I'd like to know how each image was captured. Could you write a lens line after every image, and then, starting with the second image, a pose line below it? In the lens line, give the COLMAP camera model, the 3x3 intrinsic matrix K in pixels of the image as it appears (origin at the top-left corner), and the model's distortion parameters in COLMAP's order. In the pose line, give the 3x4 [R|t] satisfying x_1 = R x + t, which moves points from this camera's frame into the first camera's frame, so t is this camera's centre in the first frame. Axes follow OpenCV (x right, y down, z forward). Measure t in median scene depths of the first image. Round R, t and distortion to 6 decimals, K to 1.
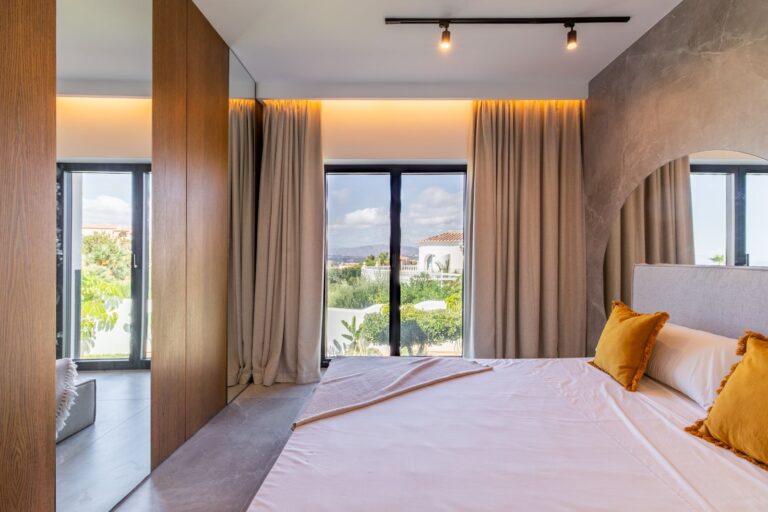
lens RADIAL K [[412.7, 0, 384.6], [0, 412.7, 255.5], [0, 0, 1]] dist [0.003482, 0.000323]
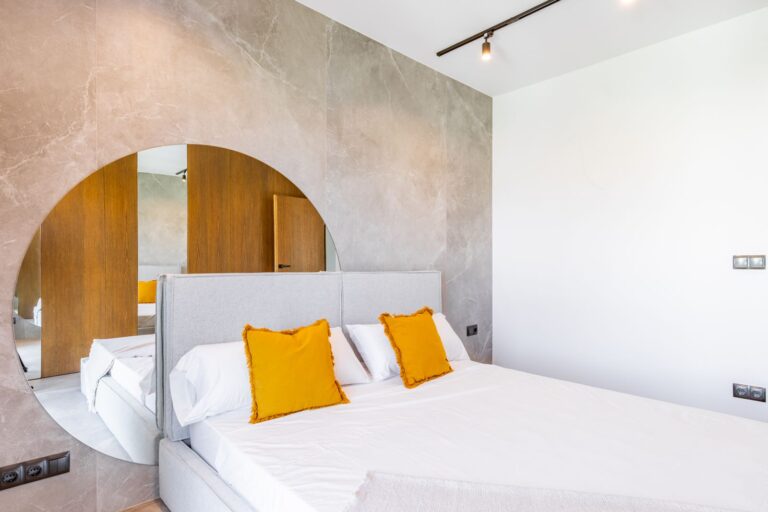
lens RADIAL K [[412.7, 0, 383.0], [0, 412.7, 257.9], [0, 0, 1]] dist [0.003482, 0.000323]
pose [[-0.708361, -0.014261, 0.705706, -0.129803], [-0.014679, 0.999877, 0.005471, -0.018421], [-0.705697, -0.006484, -0.708484, 1.367868]]
